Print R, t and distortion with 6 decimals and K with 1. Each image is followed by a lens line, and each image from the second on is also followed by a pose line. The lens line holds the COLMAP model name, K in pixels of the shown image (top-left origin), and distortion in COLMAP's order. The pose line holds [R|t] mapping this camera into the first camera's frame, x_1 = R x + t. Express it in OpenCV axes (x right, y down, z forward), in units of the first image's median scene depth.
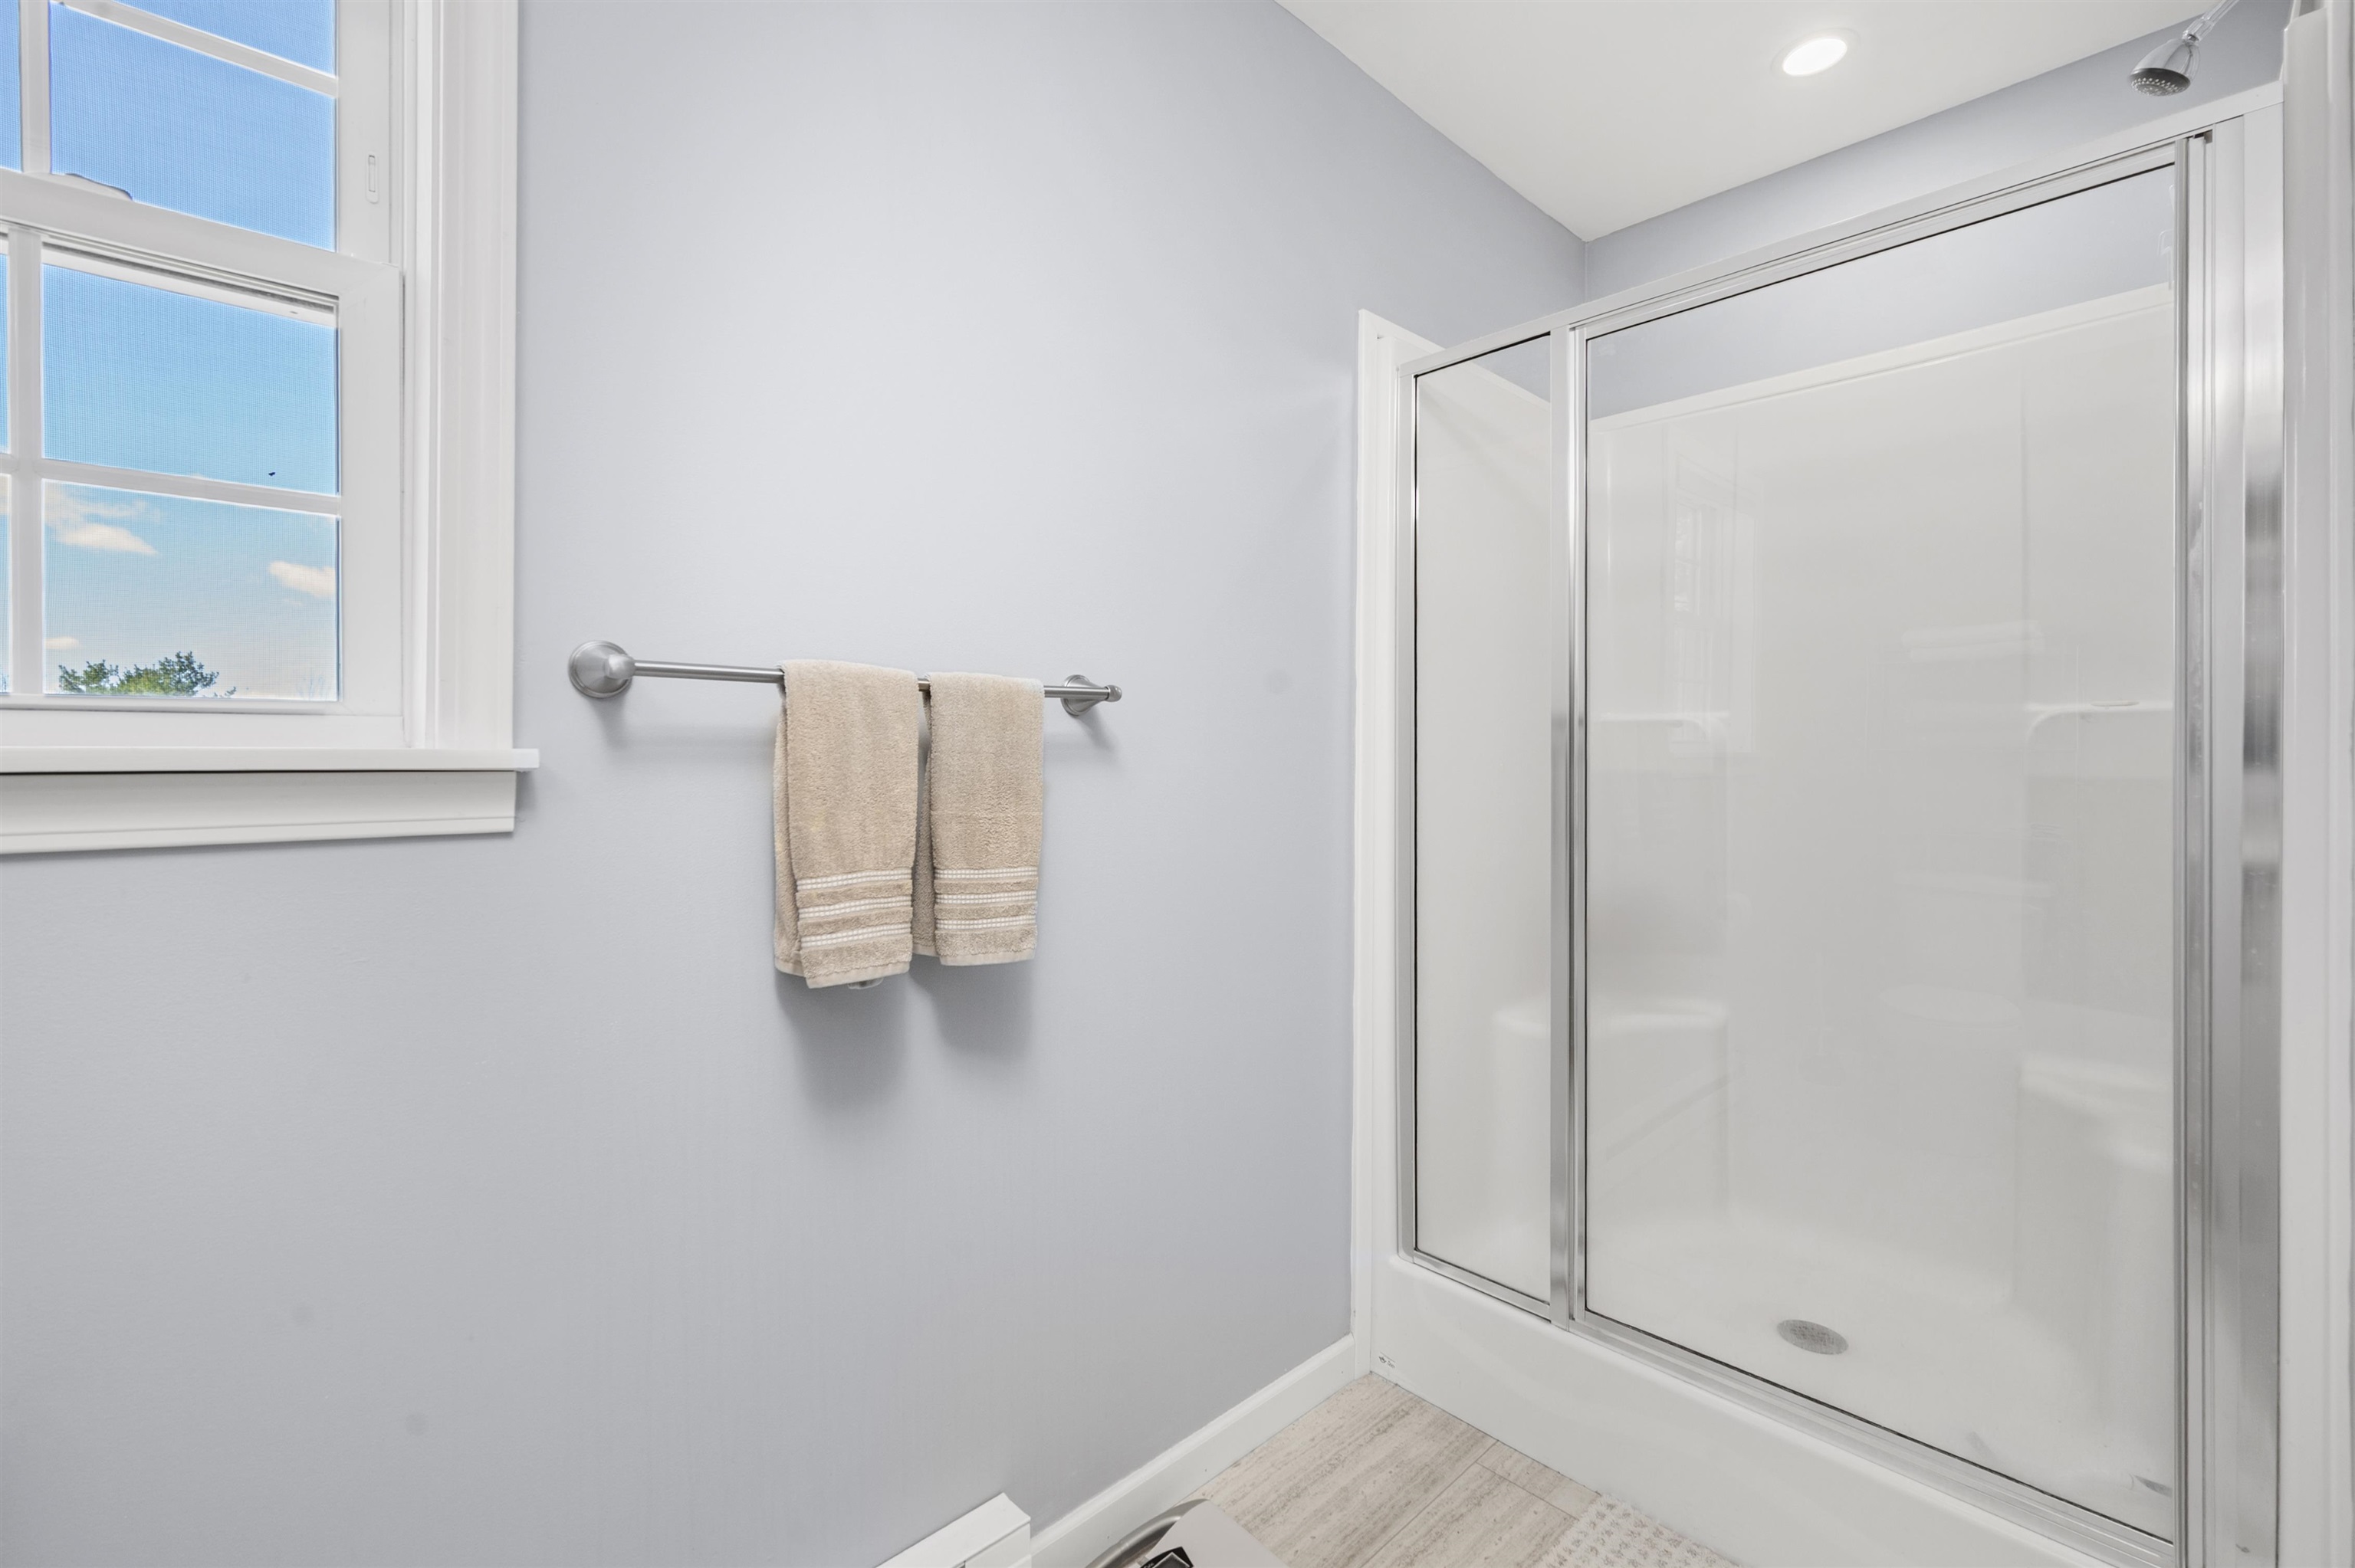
lens RADIAL K [[1014.6, 0, 1187.3], [0, 1014.6, 752.6], [0, 0, 1]] dist [-0.000333, 0.000019]
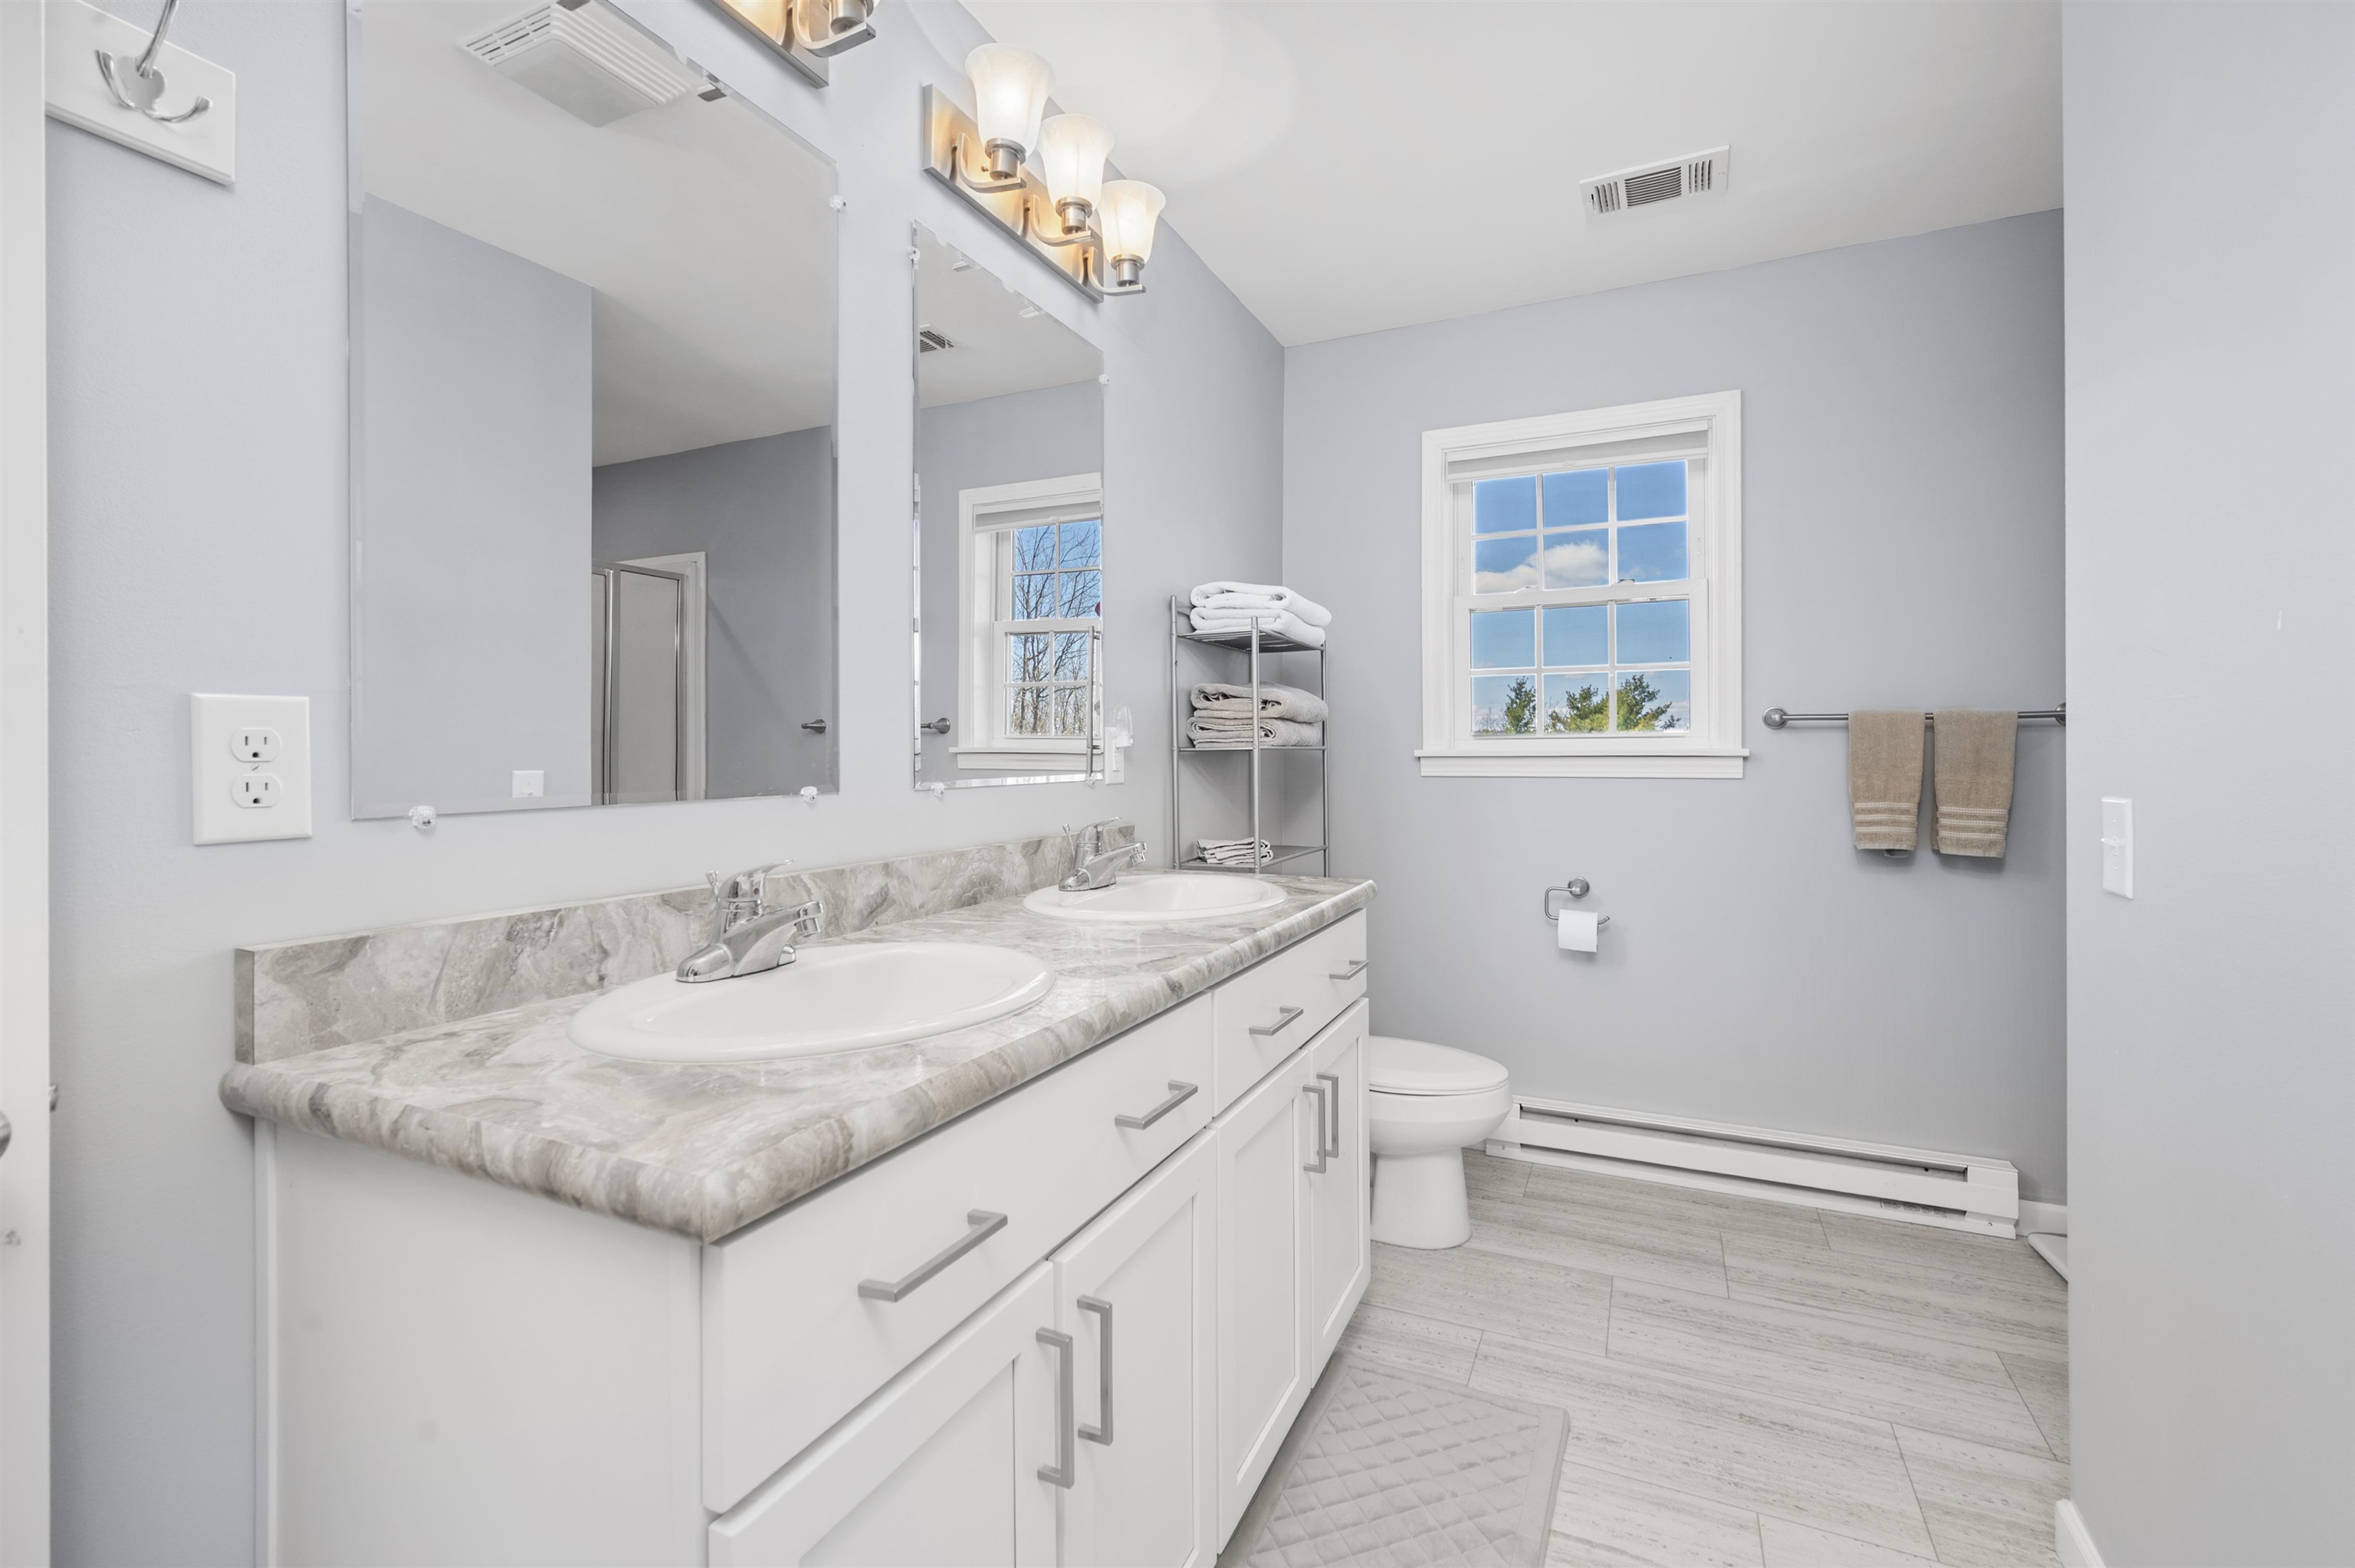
lens RADIAL K [[1014.6, 0, 1187.3], [0, 1014.6, 752.6], [0, 0, 1]] dist [-0.000333, 0.000019]
pose [[0.365442, -0.004849, -0.930821, 1.108443], [0.005460, 0.999980, -0.003065, 0.006153], [0.930818, -0.003962, 0.365461, -1.157027]]
